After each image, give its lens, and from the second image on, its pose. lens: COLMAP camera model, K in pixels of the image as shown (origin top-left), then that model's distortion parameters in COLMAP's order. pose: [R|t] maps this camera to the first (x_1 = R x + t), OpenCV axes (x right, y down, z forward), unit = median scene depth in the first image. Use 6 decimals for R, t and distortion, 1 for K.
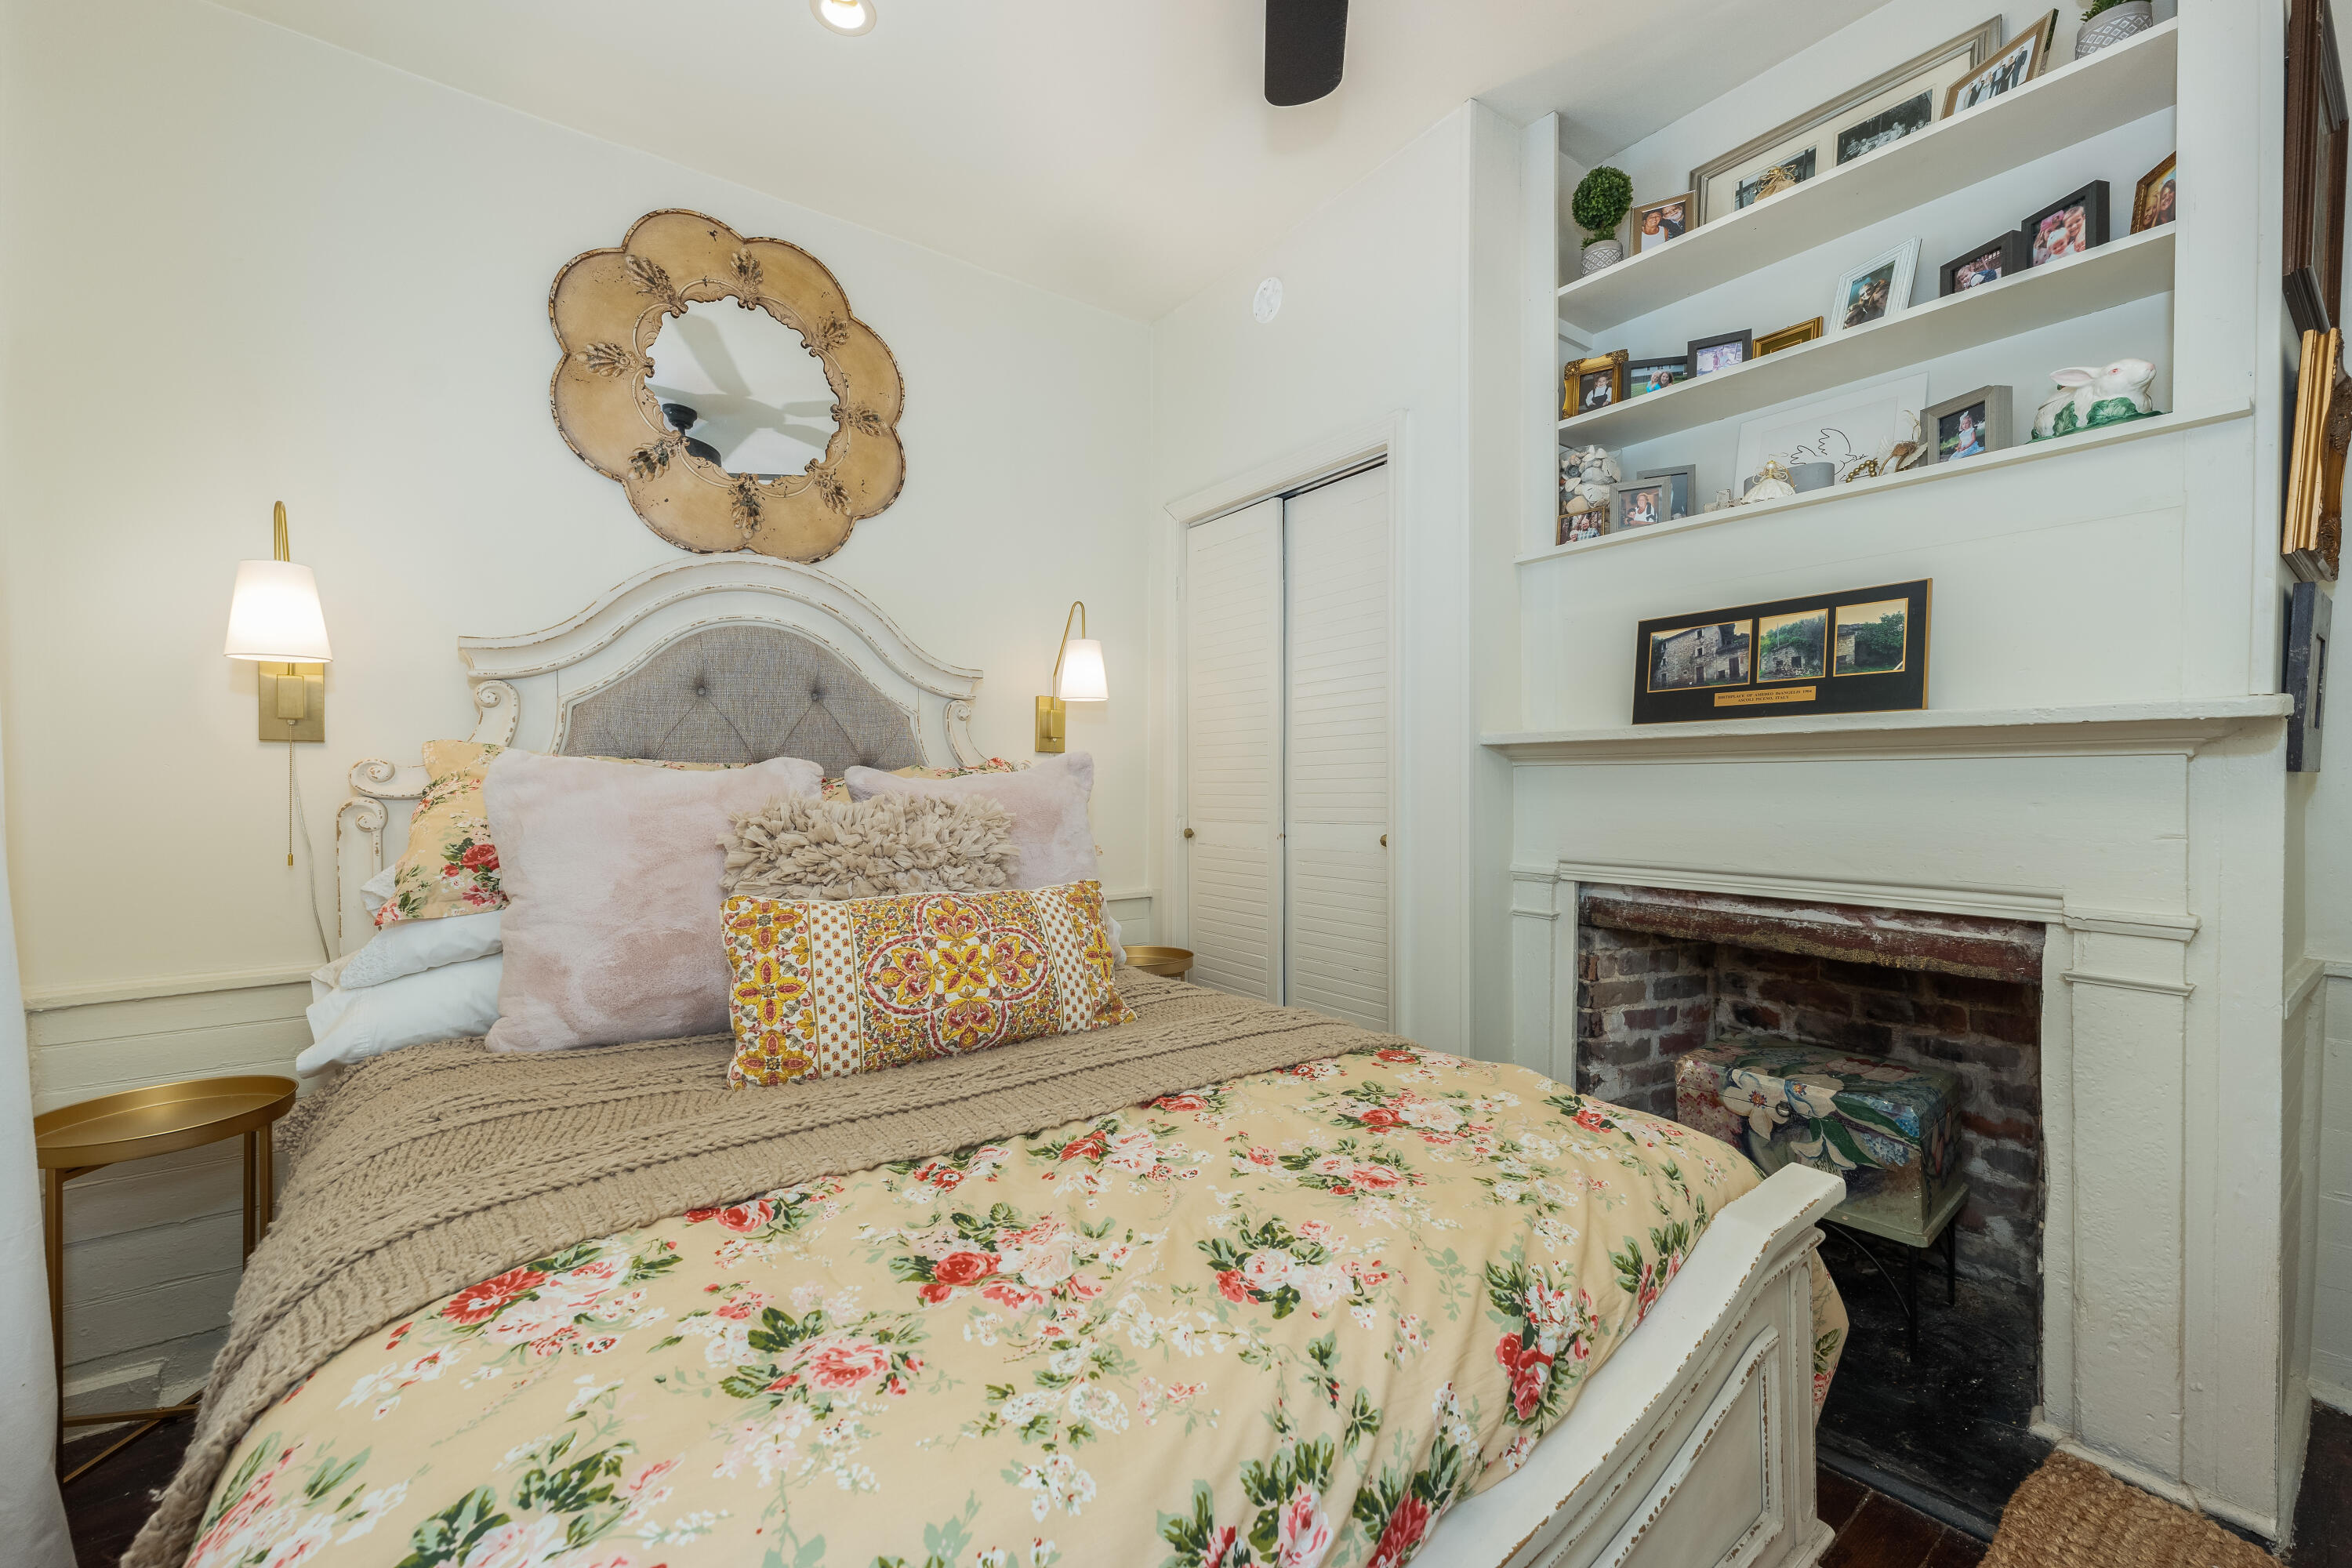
lens RADIAL K [[940.1, 0, 1176.0], [0, 940.1, 784.0], [0, 0, 1]] dist [0.007060, 0.000378]
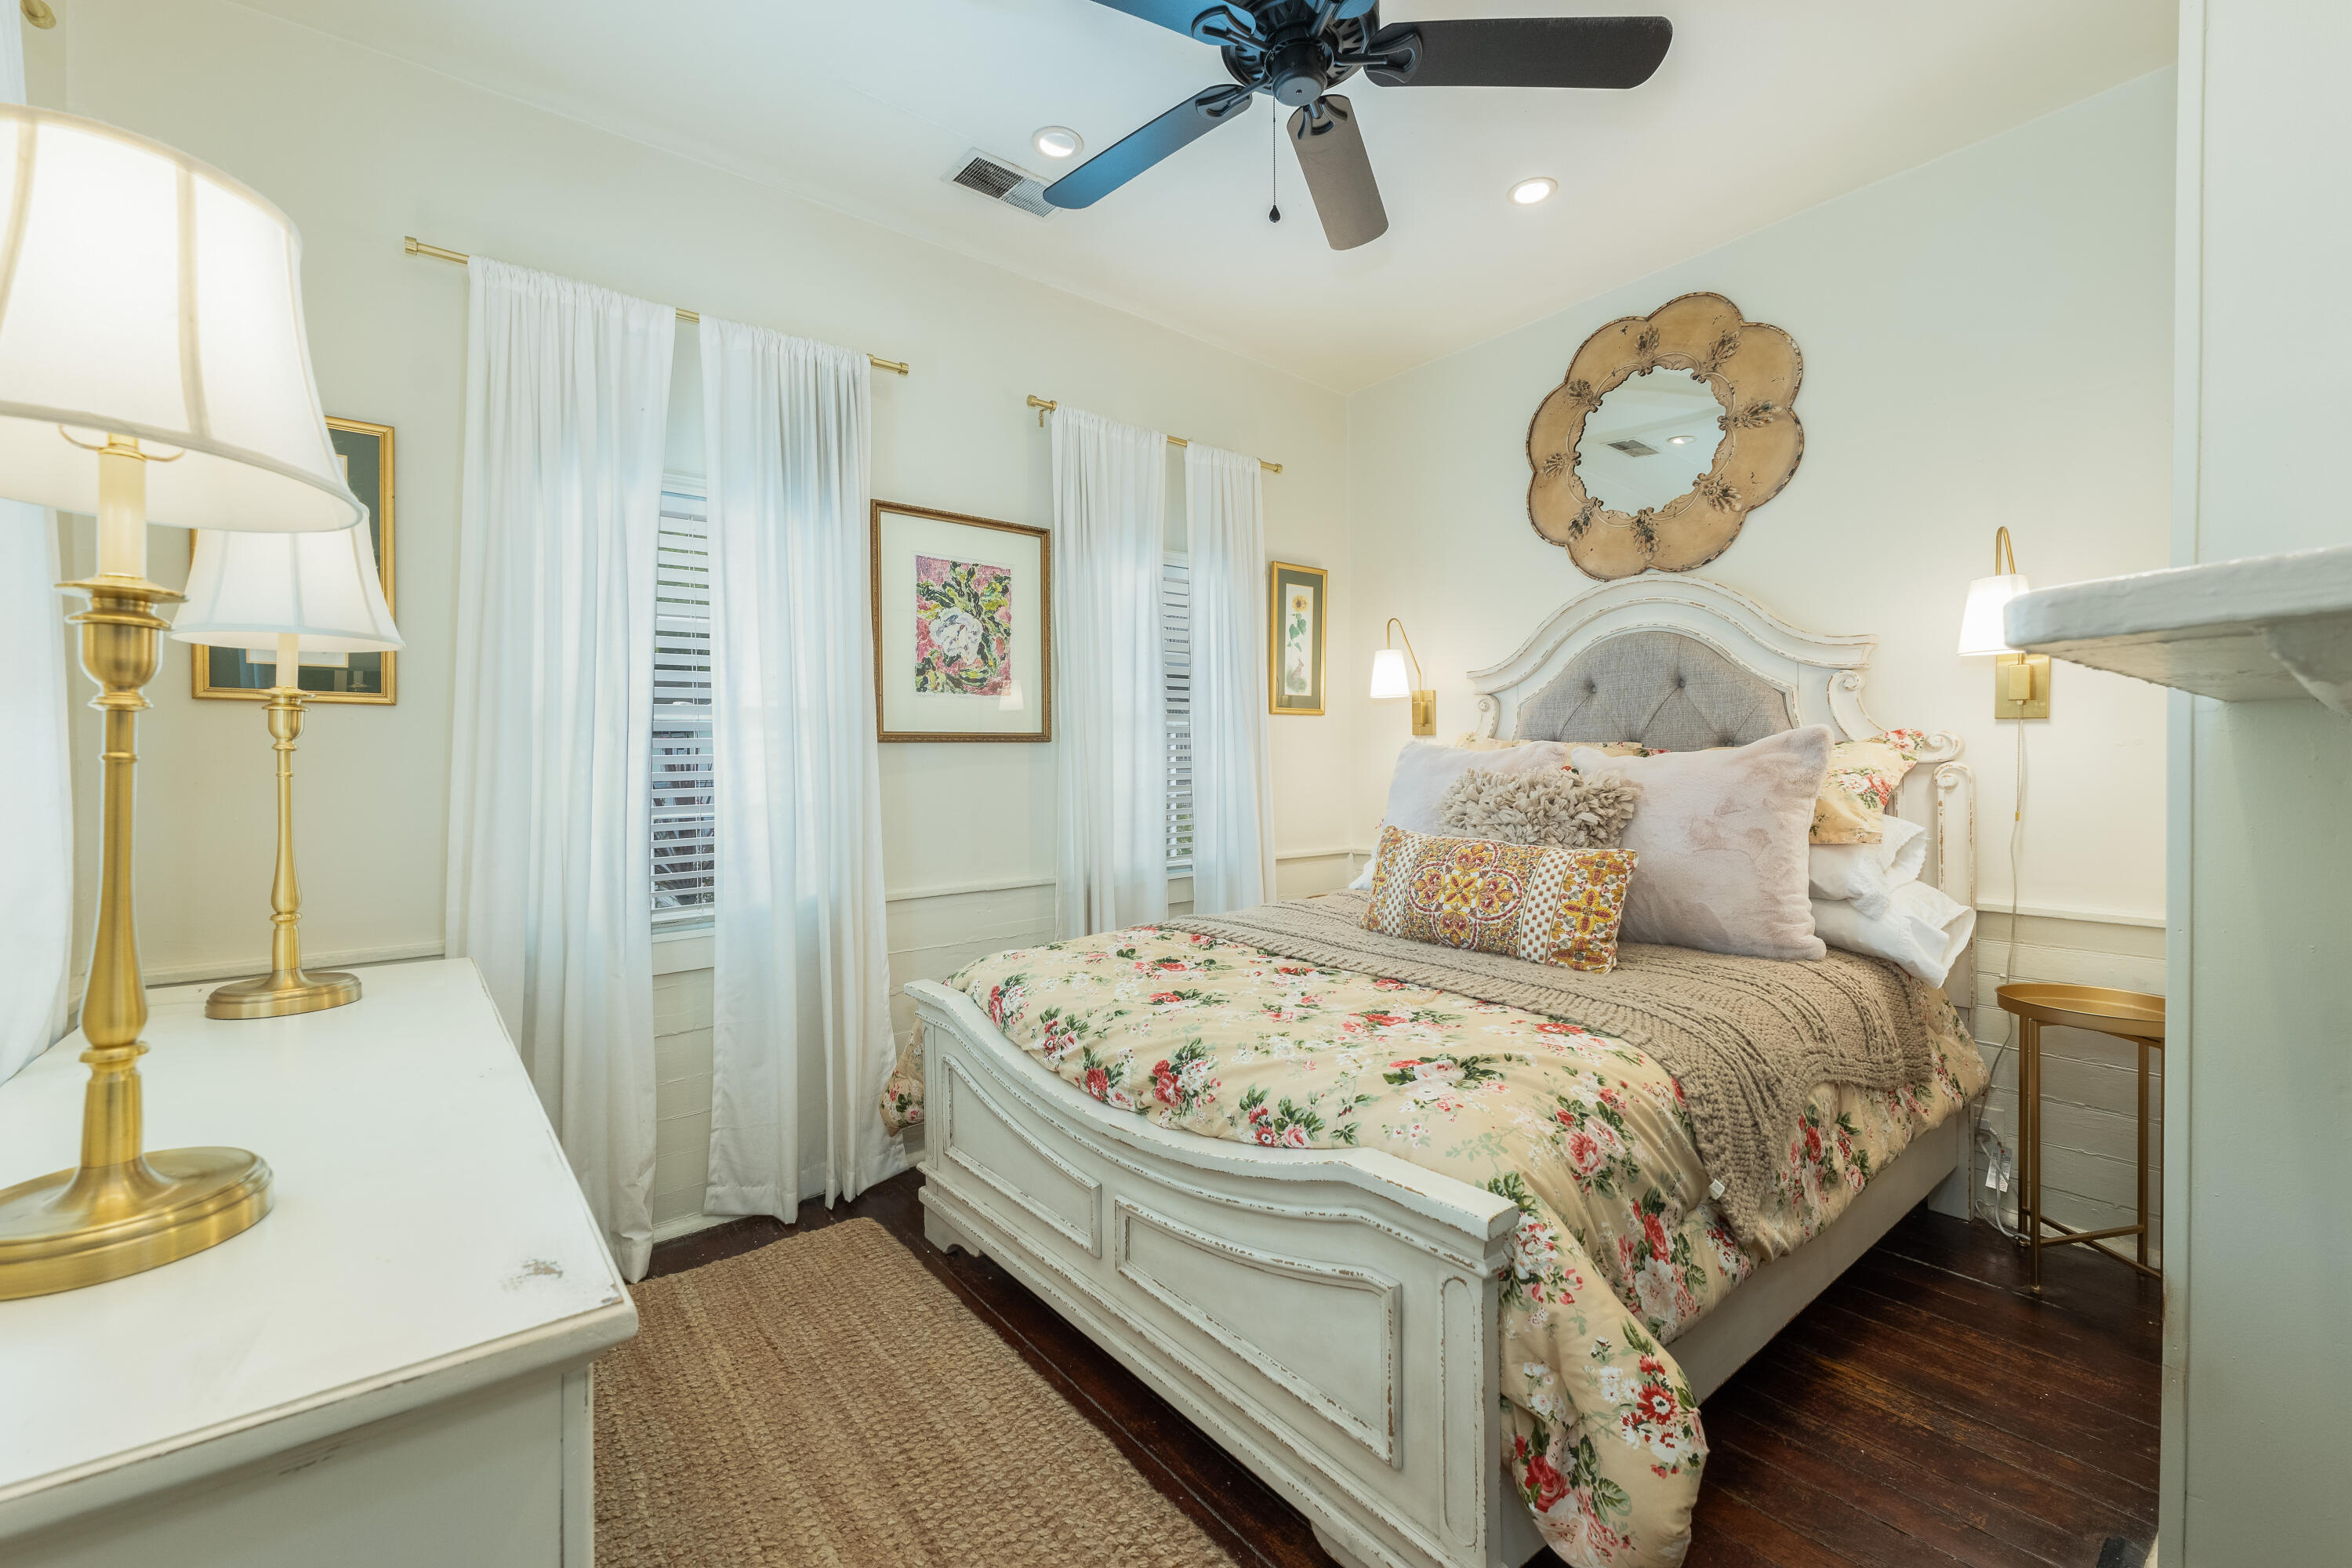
lens RADIAL K [[940.1, 0, 1176.0], [0, 940.1, 784.0], [0, 0, 1]] dist [0.007060, 0.000378]
pose [[0.040814, 0.038770, -0.998414, 0.839700], [0.004988, 0.999227, 0.039005, -0.018740], [0.999154, -0.006572, 0.040589, 0.354340]]
